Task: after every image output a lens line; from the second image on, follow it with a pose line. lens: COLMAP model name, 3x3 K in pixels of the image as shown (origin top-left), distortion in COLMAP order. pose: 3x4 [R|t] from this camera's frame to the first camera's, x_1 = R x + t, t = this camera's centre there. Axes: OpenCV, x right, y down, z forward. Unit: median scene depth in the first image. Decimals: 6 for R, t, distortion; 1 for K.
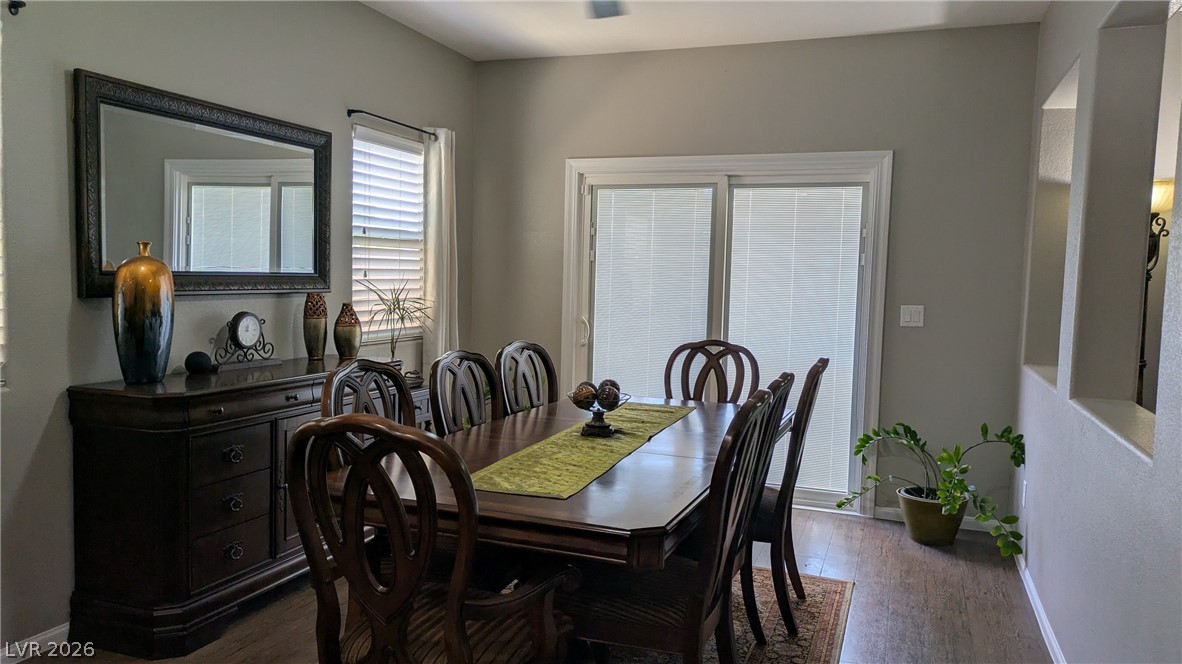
lens RADIAL K [[864.1, 0, 591.0], [0, 864.1, 332.0], [0, 0, 1]] dist [0.005587, 0.000627]
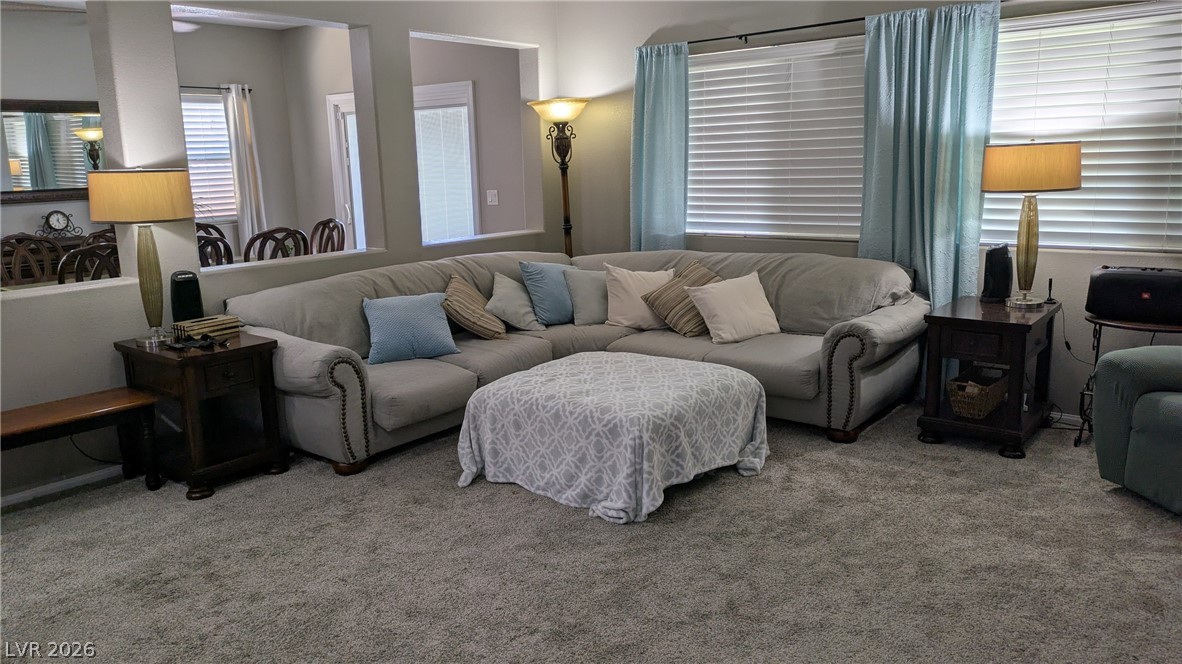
lens RADIAL K [[864.1, 0, 591.0], [0, 864.1, 332.0], [0, 0, 1]] dist [0.005587, 0.000627]
pose [[0.943297, 0.019356, -0.331385, 0.952398], [0.027267, 0.990407, 0.135465, 0.010146], [0.330828, -0.136820, 0.933720, -0.288167]]
